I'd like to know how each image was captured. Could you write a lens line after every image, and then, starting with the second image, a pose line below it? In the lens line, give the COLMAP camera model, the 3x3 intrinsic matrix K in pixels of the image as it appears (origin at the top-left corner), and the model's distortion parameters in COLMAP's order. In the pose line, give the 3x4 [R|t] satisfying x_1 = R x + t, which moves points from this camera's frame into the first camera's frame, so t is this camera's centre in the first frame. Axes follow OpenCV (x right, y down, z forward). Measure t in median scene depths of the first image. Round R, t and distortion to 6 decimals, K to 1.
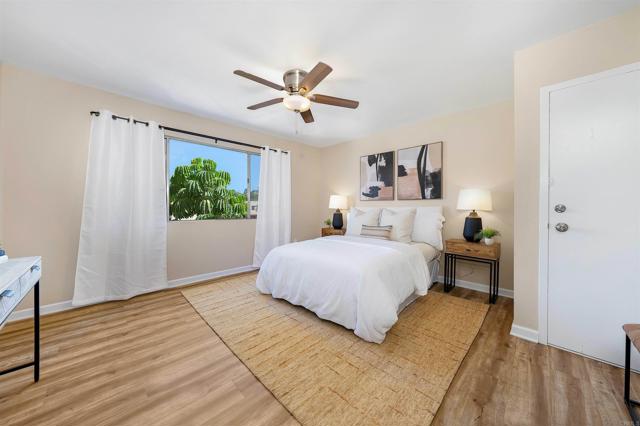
lens RADIAL K [[221.2, 0, 323.0], [0, 221.2, 209.1], [0, 0, 1]] dist [-0.004284, 0.000792]
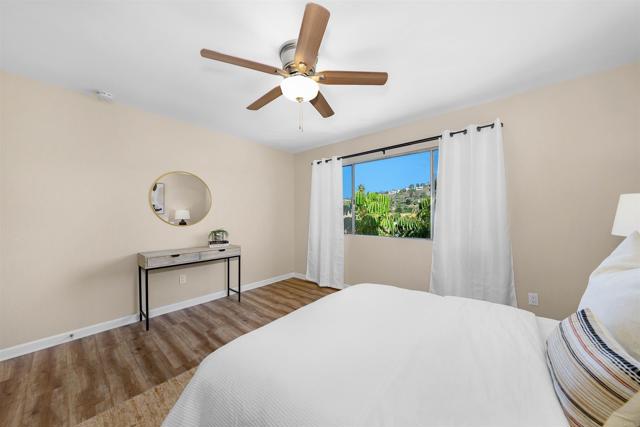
lens RADIAL K [[221.2, 0, 329.6], [0, 221.2, 211.3], [0, 0, 1]] dist [-0.004284, 0.000792]
pose [[0.081674, -0.027306, -0.996285, 0.432110], [-0.009610, 0.999557, -0.028183, -0.031020], [0.996613, 0.011876, 0.081376, 0.723743]]
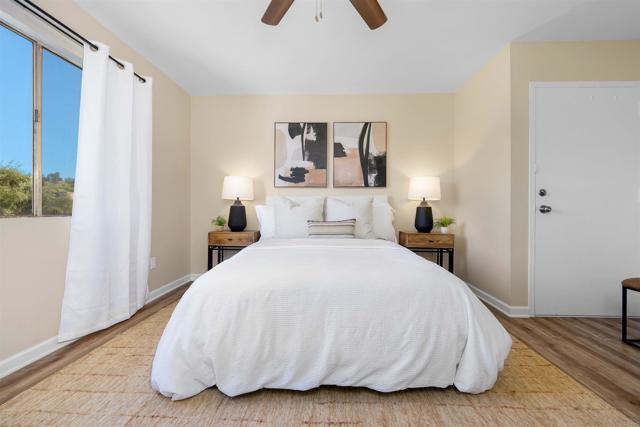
lens RADIAL K [[257.3, 0, 324.7], [0, 257.3, 208.3], [0, 0, 1]] dist [-0.001451, 0.001083]
pose [[0.730279, -0.001095, 0.683148, -0.333099], [0.005457, 0.999976, -0.004231, 0.040075], [-0.683127, 0.006817, 0.730268, 0.412597]]
